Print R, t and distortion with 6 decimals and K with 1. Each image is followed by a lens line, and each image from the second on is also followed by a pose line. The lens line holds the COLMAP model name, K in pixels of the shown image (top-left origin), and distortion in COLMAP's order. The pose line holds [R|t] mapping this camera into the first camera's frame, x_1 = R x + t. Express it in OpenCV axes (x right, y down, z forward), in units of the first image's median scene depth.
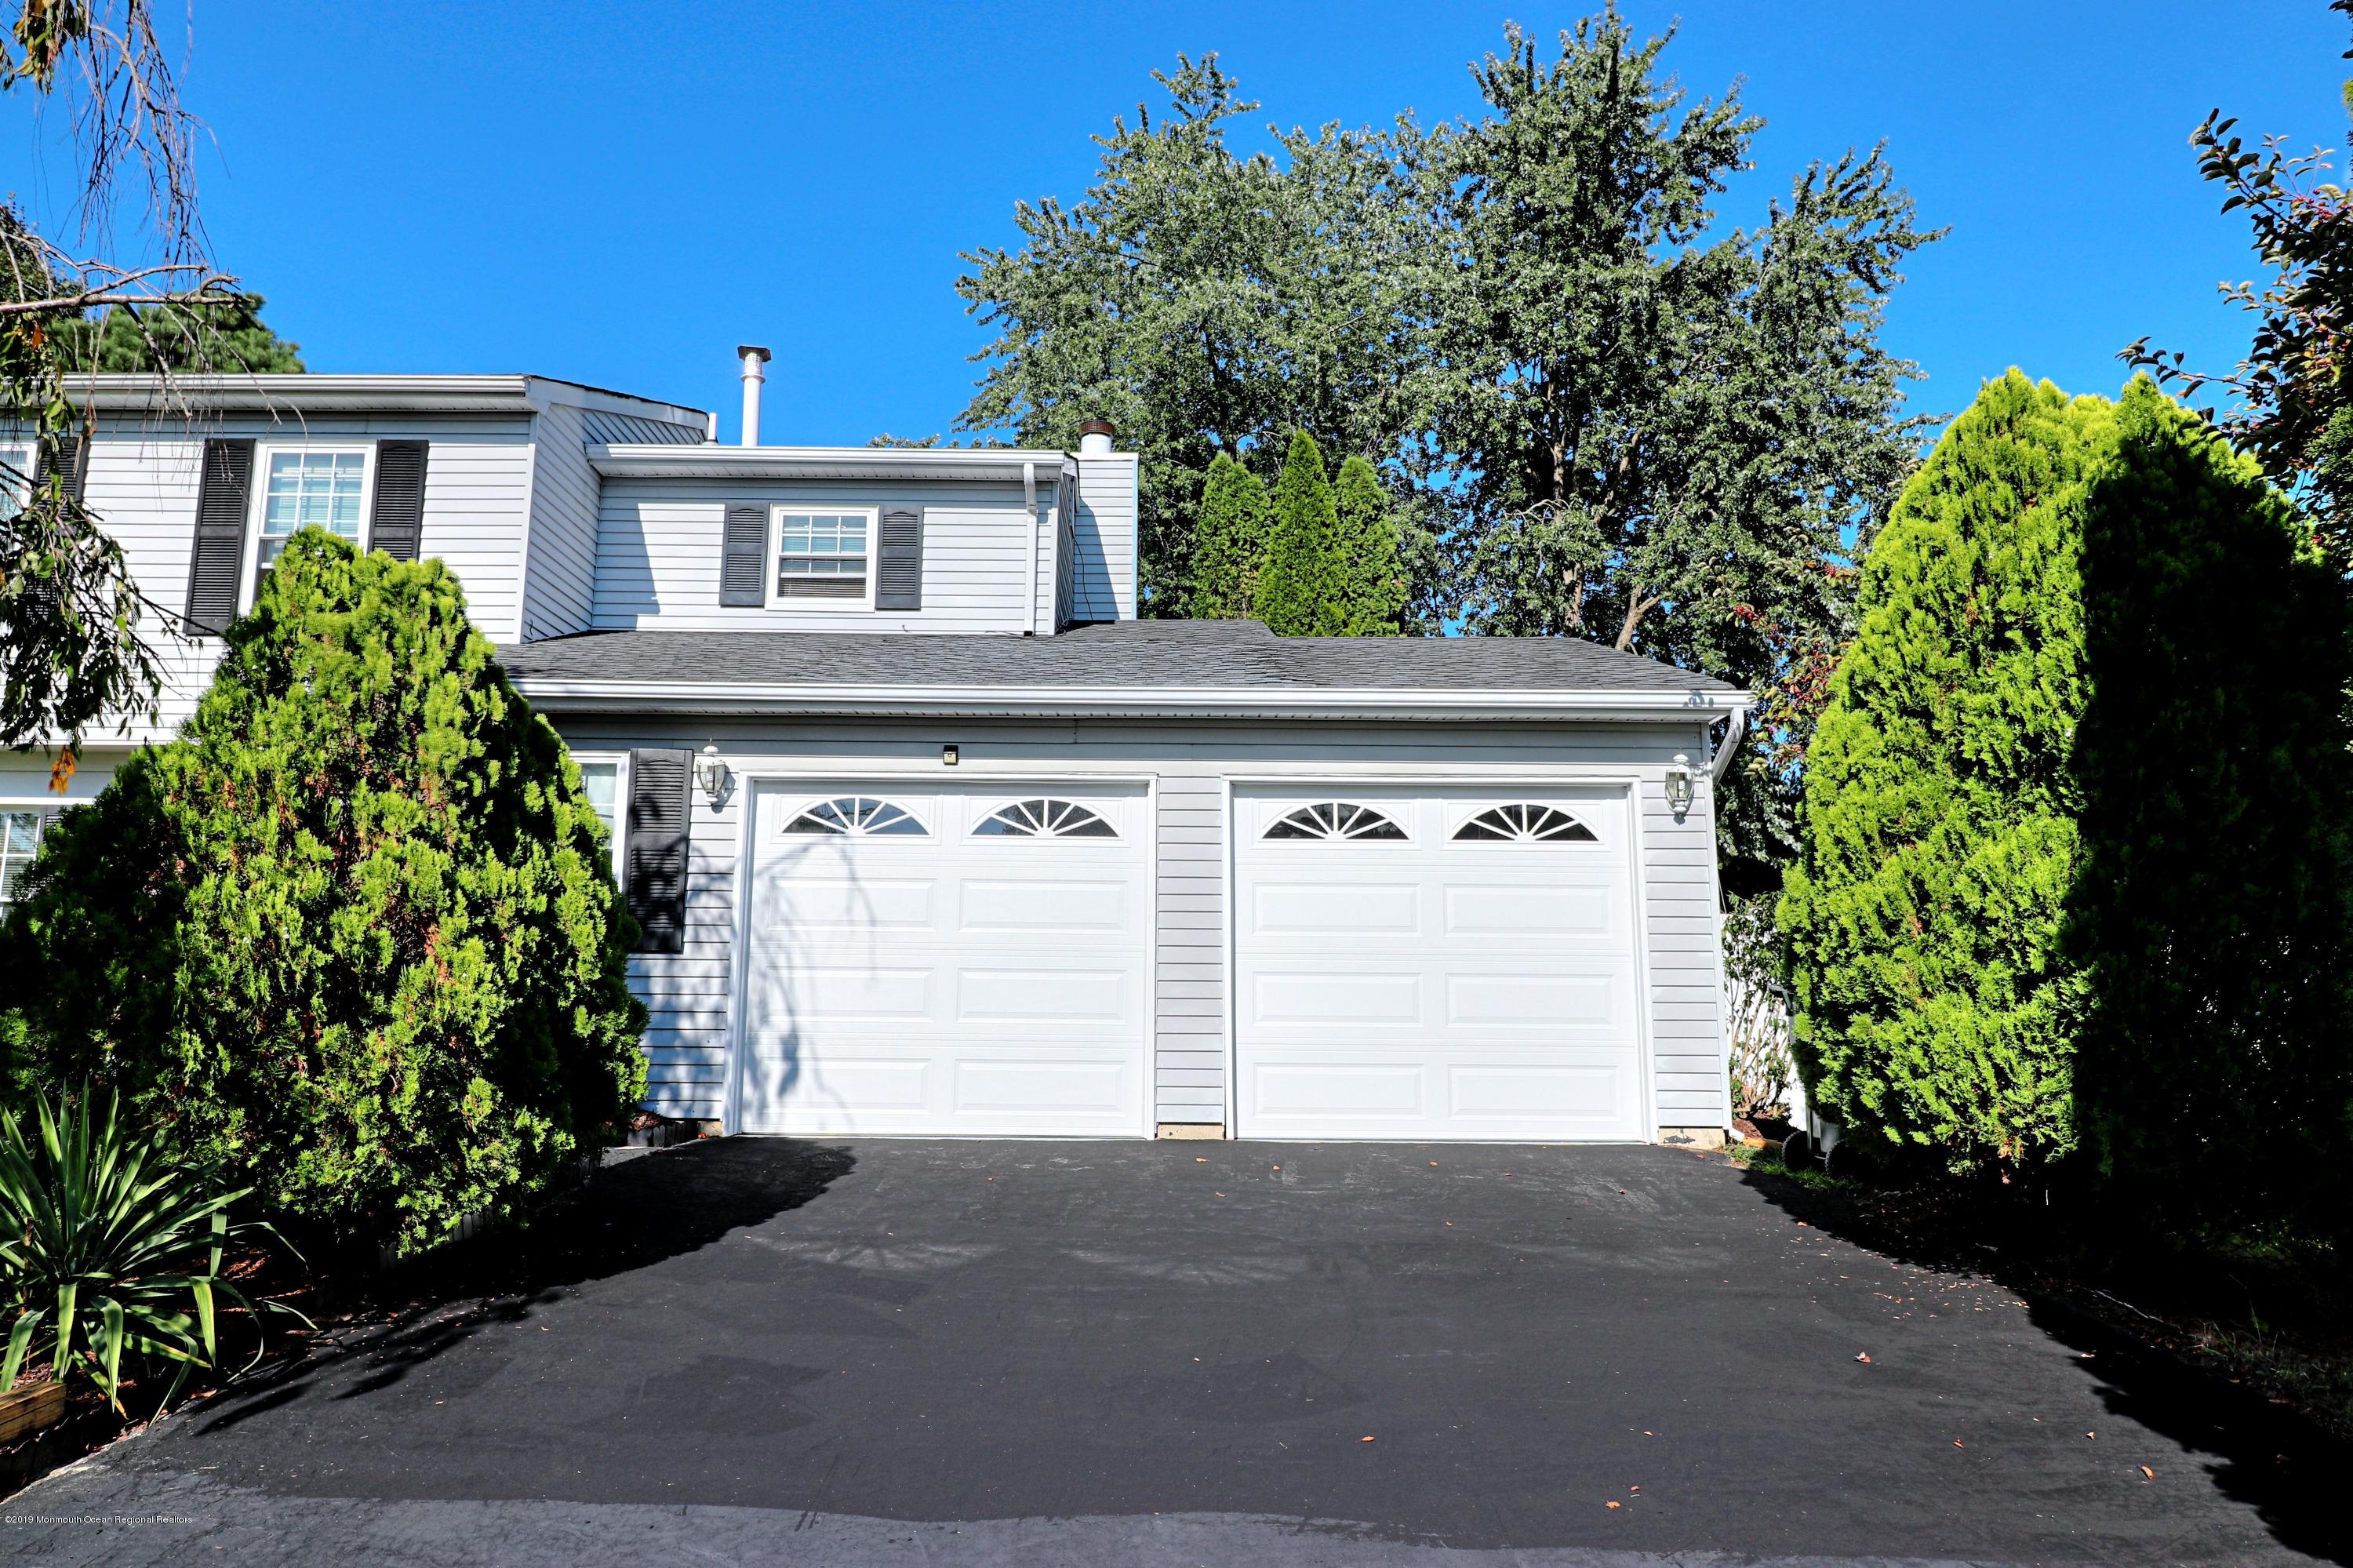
lens RADIAL K [[1625.0, 0, 1158.2], [0, 1625.0, 783.7], [0, 0, 1]] dist [-0.007826, -0.001743]
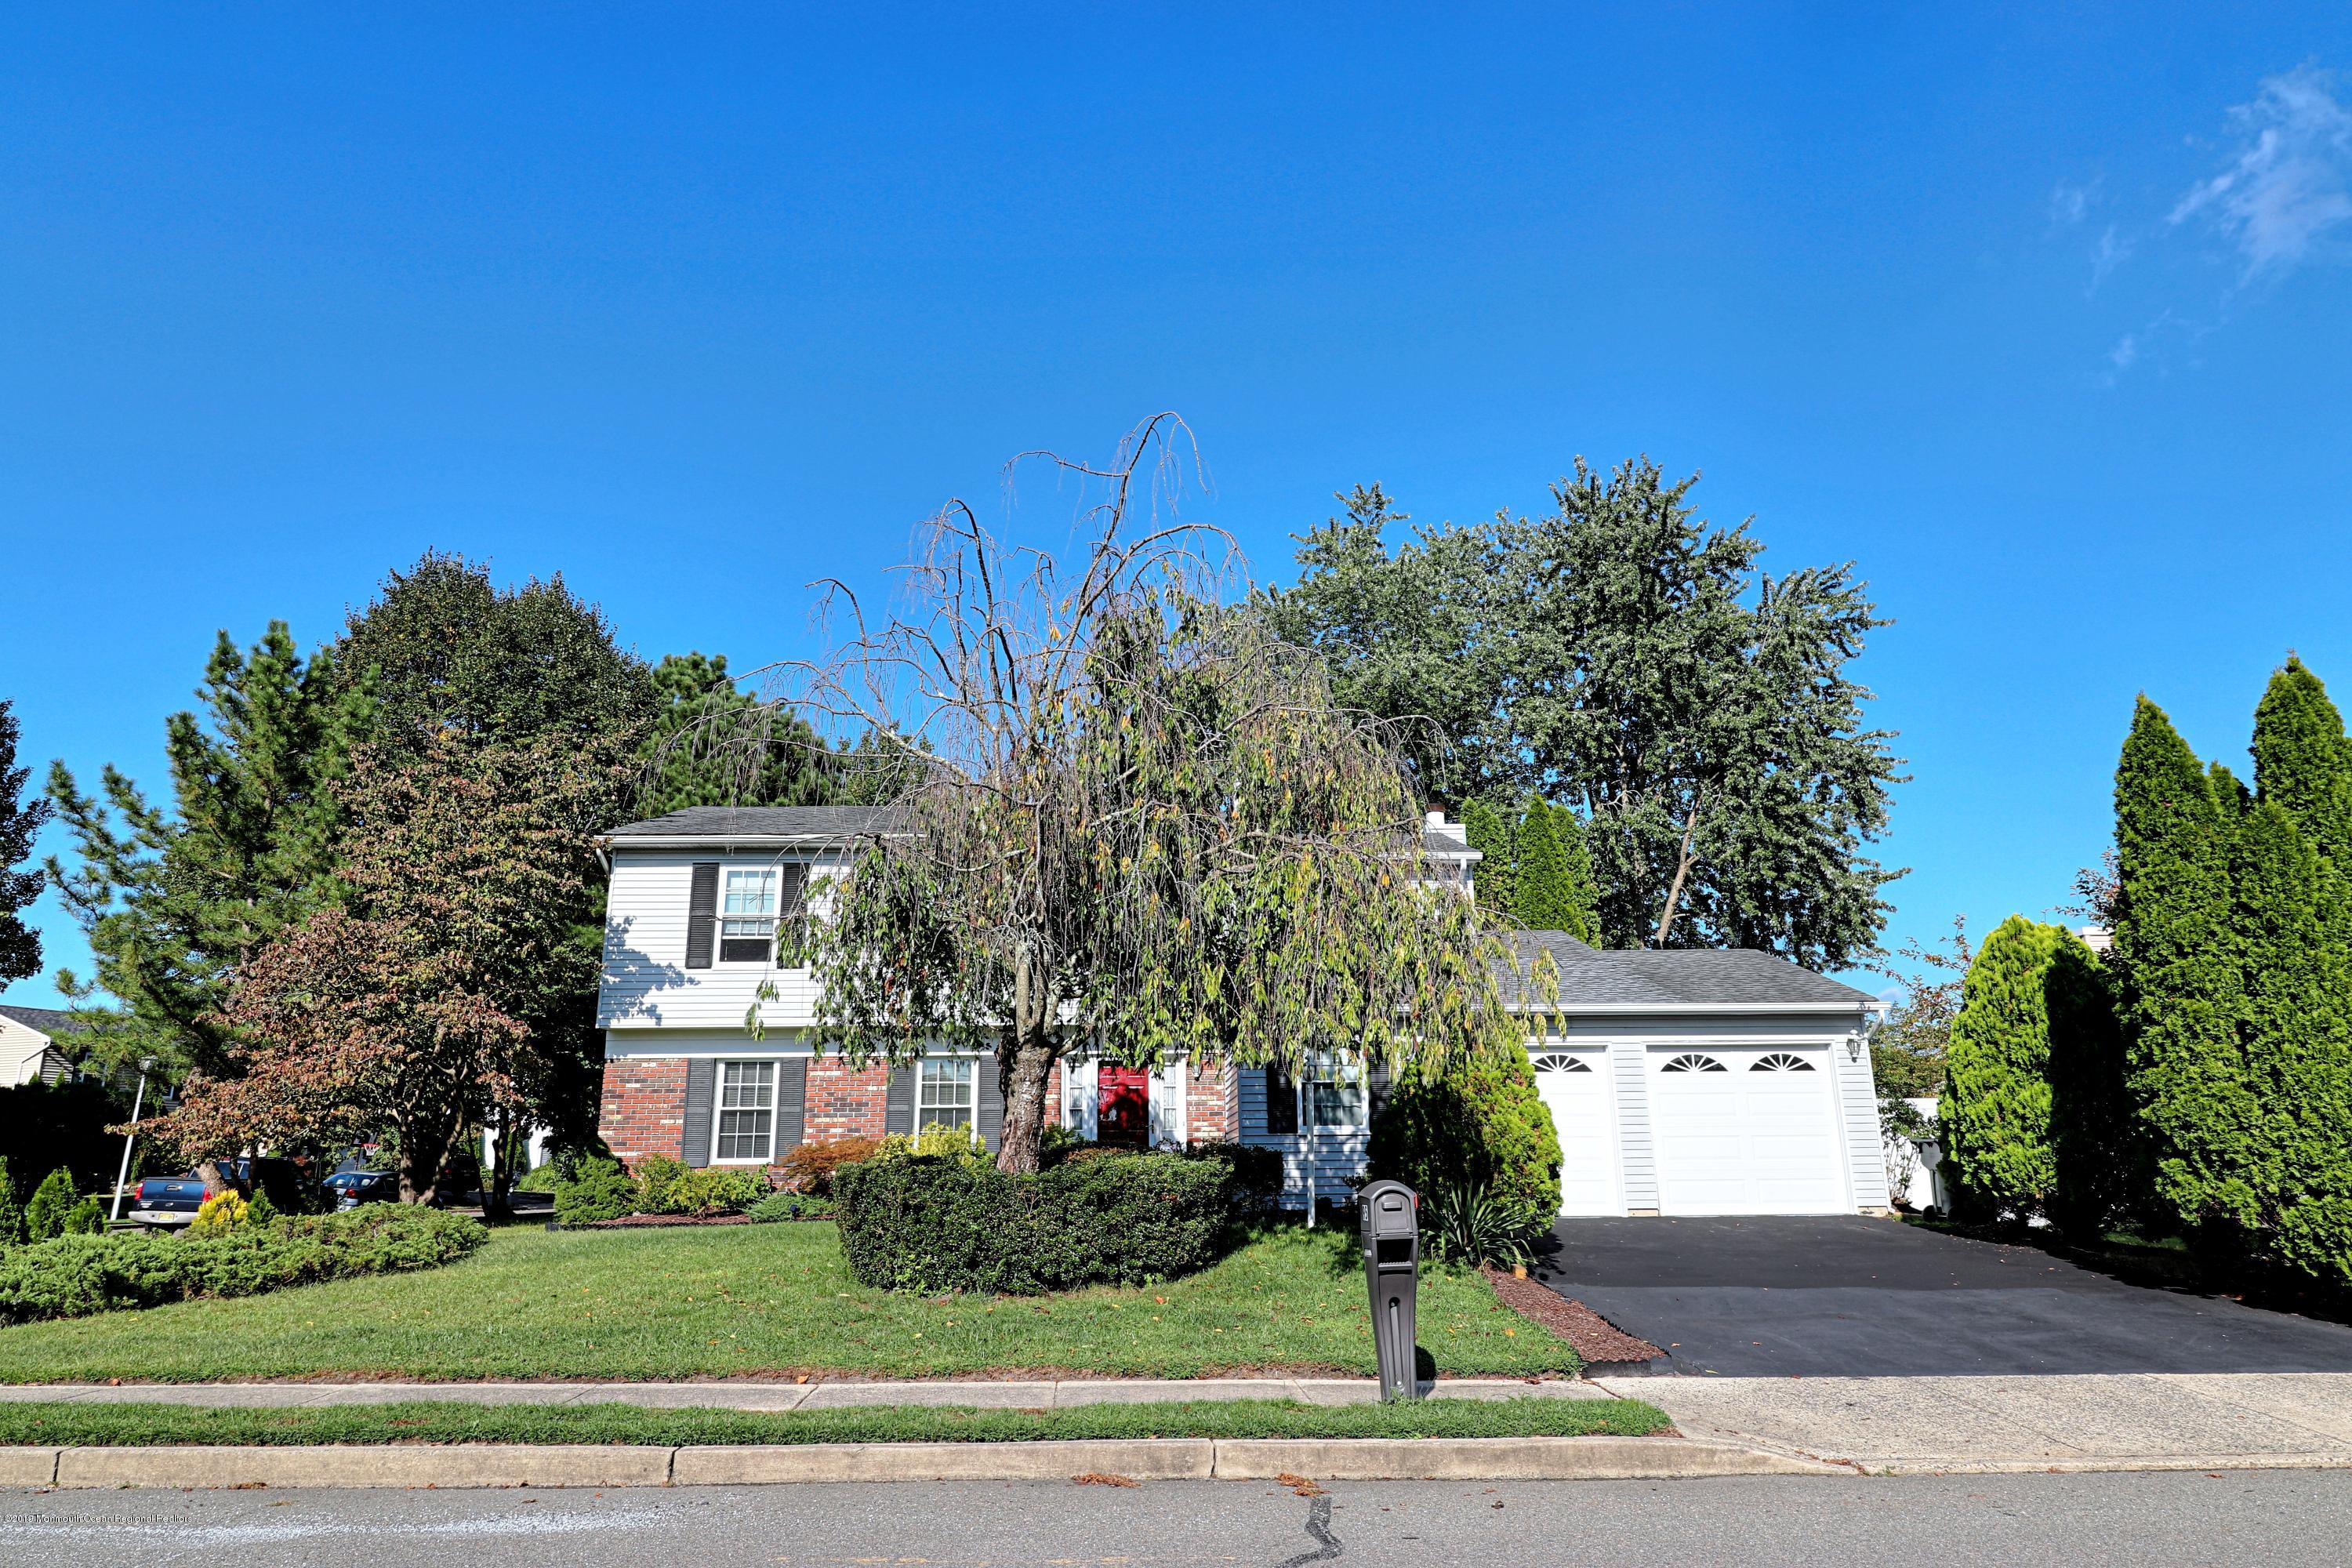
lens RADIAL K [[1503.7, 0, 1192.0], [0, 1503.7, 778.2], [0, 0, 1]] dist [-0.007112, -0.000974]
pose [[0.999098, -0.008207, 0.041670, -0.642695], [0.012804, 0.993707, -0.111280, -0.141456], [-0.040495, 0.111713, 0.992915, -0.993238]]
